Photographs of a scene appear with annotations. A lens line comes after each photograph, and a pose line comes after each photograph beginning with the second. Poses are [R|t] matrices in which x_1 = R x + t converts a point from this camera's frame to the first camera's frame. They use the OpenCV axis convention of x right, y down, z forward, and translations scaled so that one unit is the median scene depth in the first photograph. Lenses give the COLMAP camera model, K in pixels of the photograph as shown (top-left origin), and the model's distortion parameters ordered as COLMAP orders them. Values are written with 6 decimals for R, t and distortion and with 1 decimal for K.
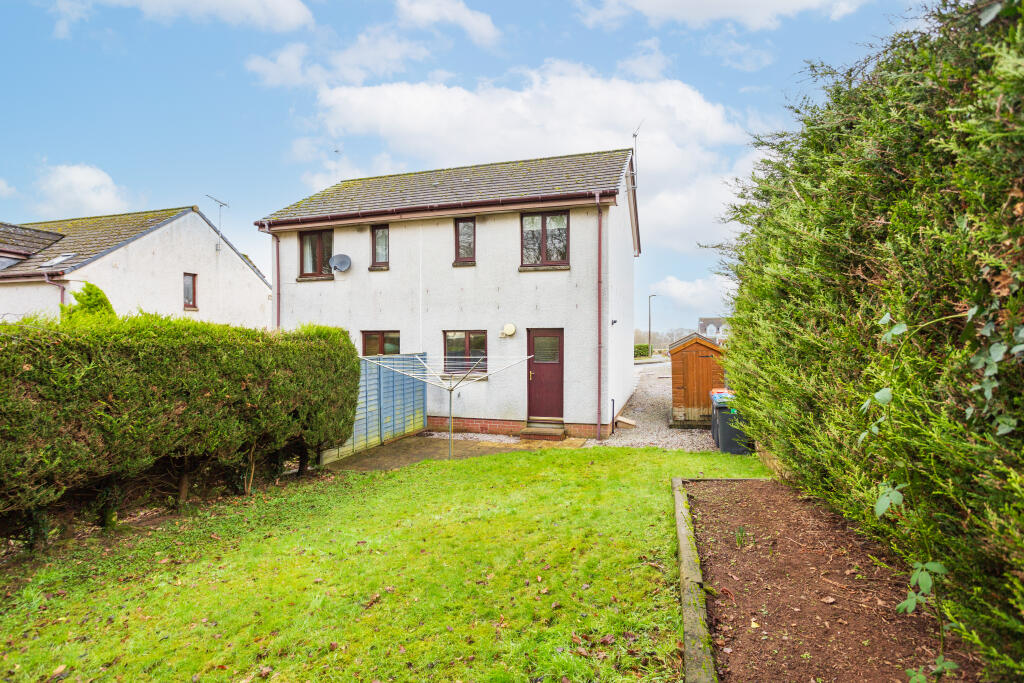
lens RADIAL K [[499.2, 0, 531.8], [0, 499.2, 358.7], [0, 0, 1]] dist [-0.039115, 0.020629]
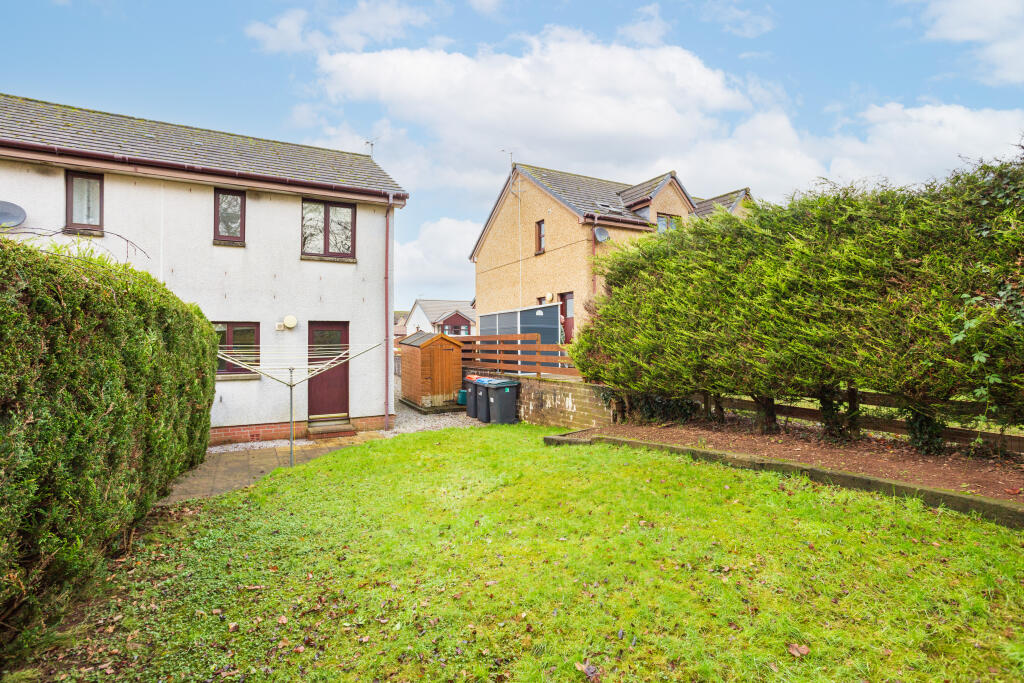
lens RADIAL K [[499.2, 0, 514.6], [0, 499.2, 342.7], [0, 0, 1]] dist [-0.039115, 0.020629]
pose [[0.715190, -0.004122, 0.698918, -0.380769], [0.024310, 0.999524, -0.018981, 0.006562], [-0.698508, 0.030566, 0.714950, 0.068023]]
